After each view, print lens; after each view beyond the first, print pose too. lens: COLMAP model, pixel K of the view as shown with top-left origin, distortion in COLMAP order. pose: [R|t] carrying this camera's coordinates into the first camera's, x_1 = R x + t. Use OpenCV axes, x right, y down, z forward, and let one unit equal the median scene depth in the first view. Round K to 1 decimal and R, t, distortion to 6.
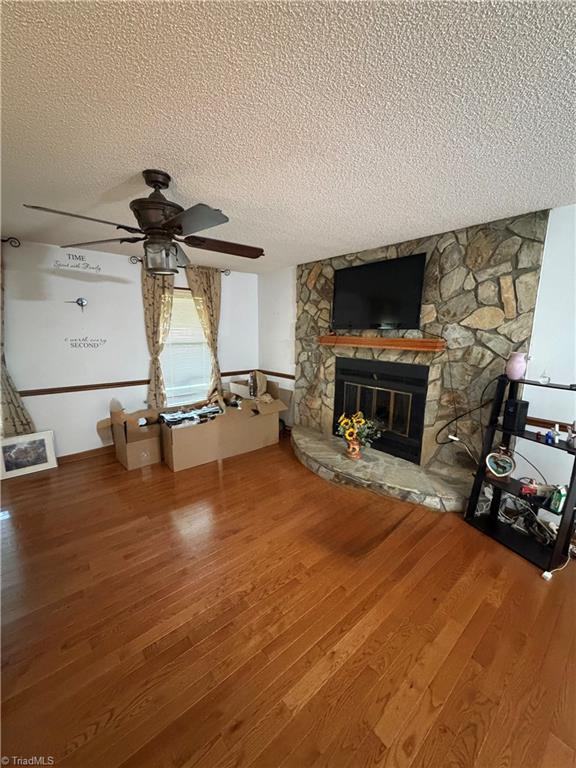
lens RADIAL K [[307.0, 0, 288.1], [0, 307.0, 384.5], [0, 0, 1]] dist [-0.001872, -0.000579]
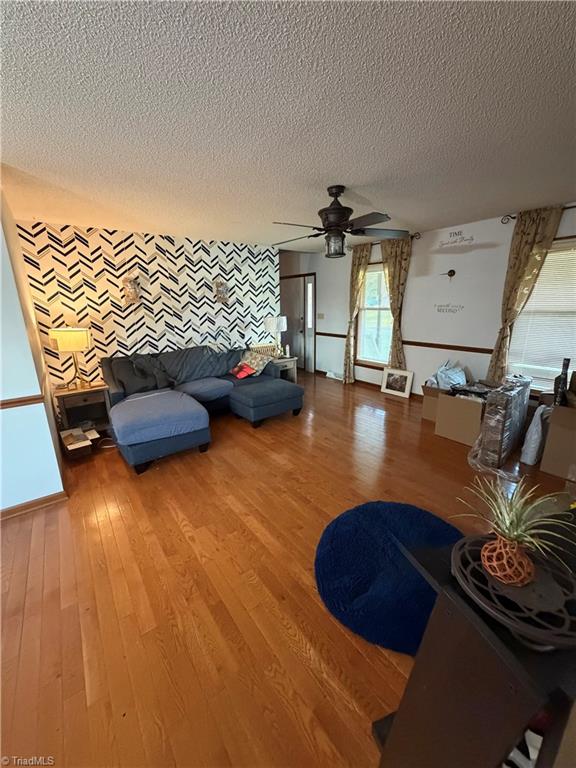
lens RADIAL K [[307.0, 0, 287.7], [0, 307.0, 385.4], [0, 0, 1]] dist [-0.001872, -0.000579]
pose [[-0.069208, 0.253668, -0.964812, 0.638798], [-0.156179, 0.952451, 0.261621, -0.070030], [0.985301, 0.168790, -0.026300, 0.501509]]
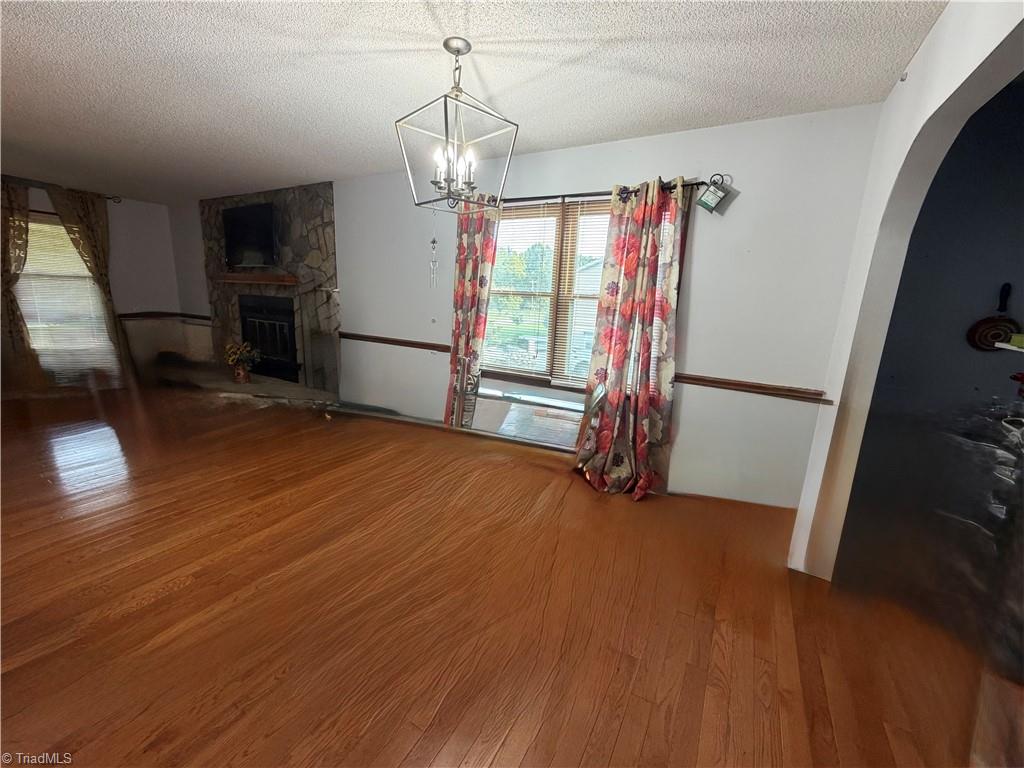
lens RADIAL K [[409.4, 0, 510.5], [0, 409.4, 384.5], [0, 0, 1]] dist [-0.001872, -0.000579]
pose [[0.940411, -0.037985, 0.337911, 0.625599], [0.022501, 0.998514, 0.049624, 0.192927], [-0.339294, -0.039064, 0.939869, -0.723660]]
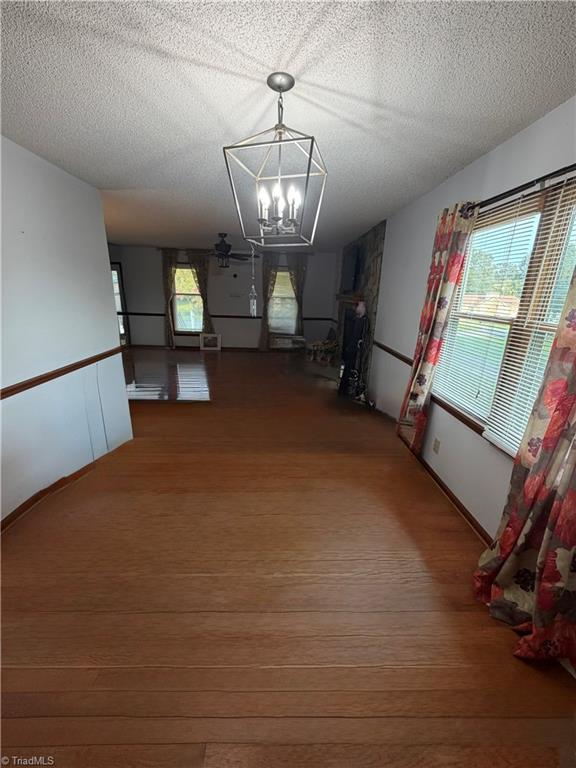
lens RADIAL K [[307.0, 0, 286.1], [0, 307.0, 383.8], [0, 0, 1]] dist [-0.001872, -0.000579]
pose [[0.773323, 0.194715, -0.603372, 1.089283], [-0.129833, 0.980139, 0.149900, 0.109632], [0.620577, -0.037584, 0.783244, -0.513828]]
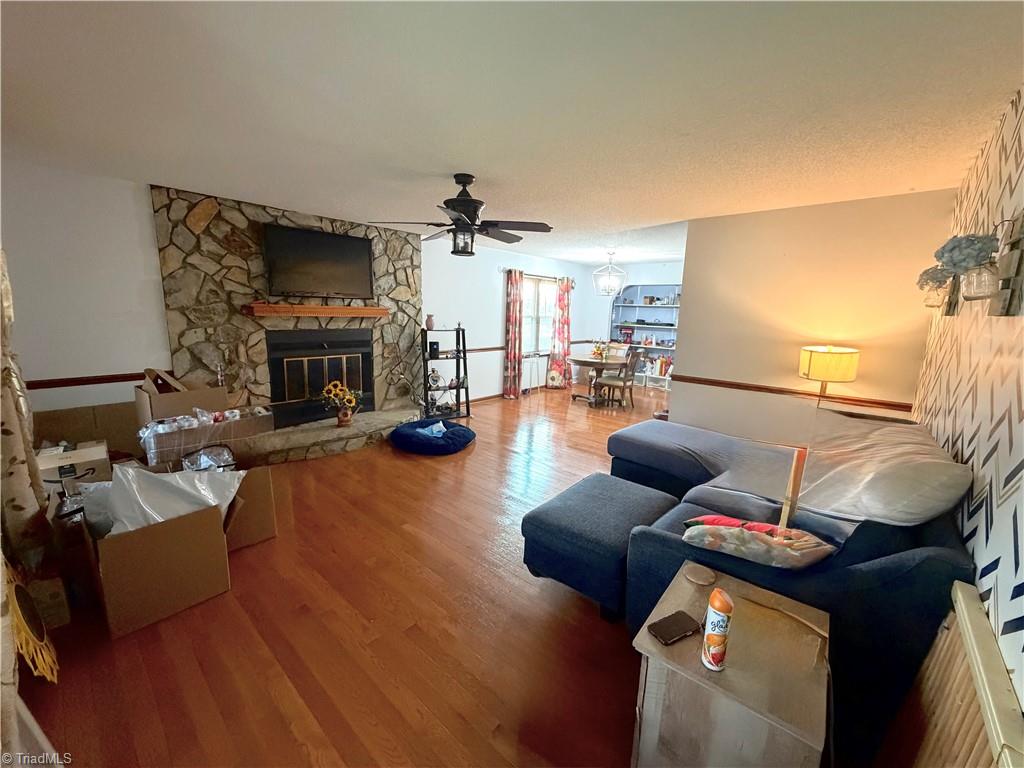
lens RADIAL K [[409.4, 0, 505.9], [0, 409.4, 389.2], [0, 0, 1]] dist [-0.001872, -0.000579]
pose [[-0.131438, -0.200094, 0.970920, -1.147423], [0.148755, 0.964347, 0.218877, -0.095354], [-0.980100, 0.173198, -0.096987, 0.590392]]
